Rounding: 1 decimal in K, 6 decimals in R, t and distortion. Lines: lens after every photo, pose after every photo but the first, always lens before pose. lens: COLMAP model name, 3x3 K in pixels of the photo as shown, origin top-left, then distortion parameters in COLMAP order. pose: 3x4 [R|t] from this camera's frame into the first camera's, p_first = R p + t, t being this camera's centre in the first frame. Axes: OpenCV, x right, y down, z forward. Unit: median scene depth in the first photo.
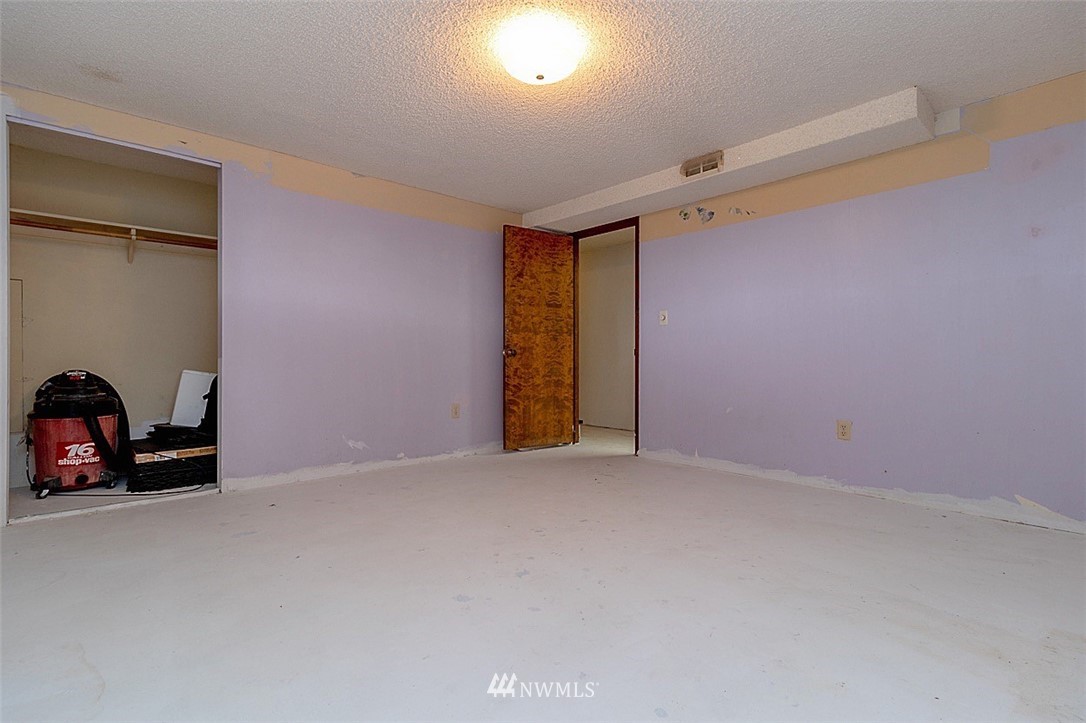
lens RADIAL K [[513.2, 0, 539.7], [0, 513.2, 363.6], [0, 0, 1]] dist [0.001242, -0.000459]
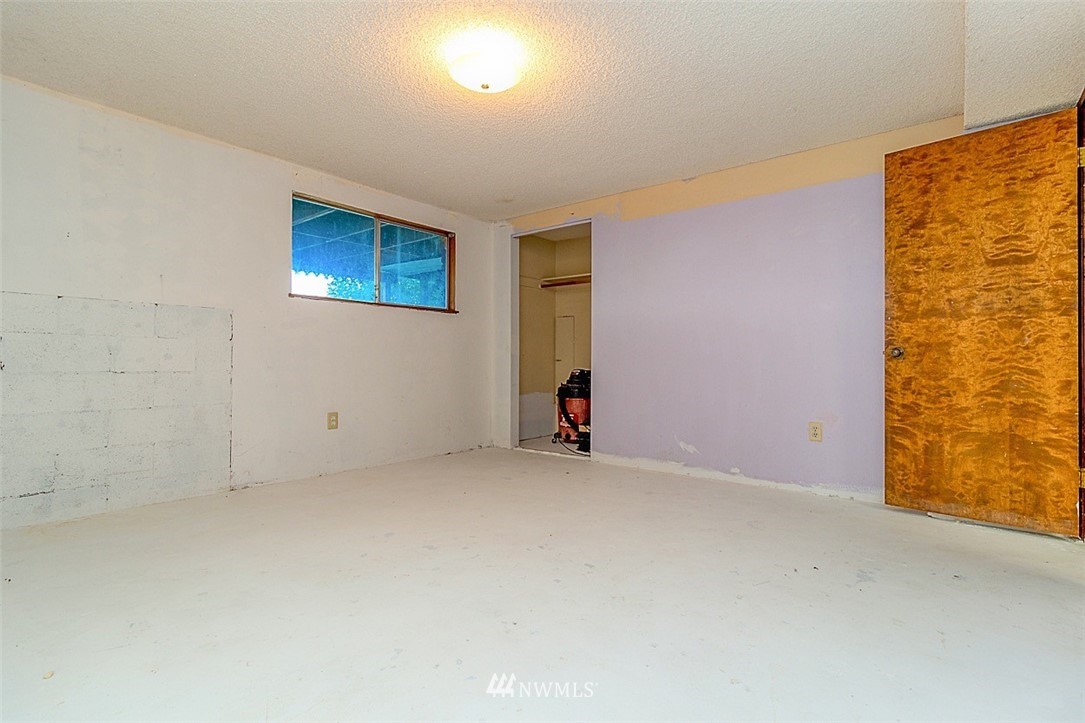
lens RADIAL K [[512.8, 0, 539.2], [0, 512.8, 363.6], [0, 0, 1]] dist [0.001242, -0.000459]
pose [[0.148334, 0.001190, -0.988937, 0.490983], [-0.012531, 0.999921, -0.000677, -0.001935], [0.988858, 0.012493, 0.148338, 0.460708]]
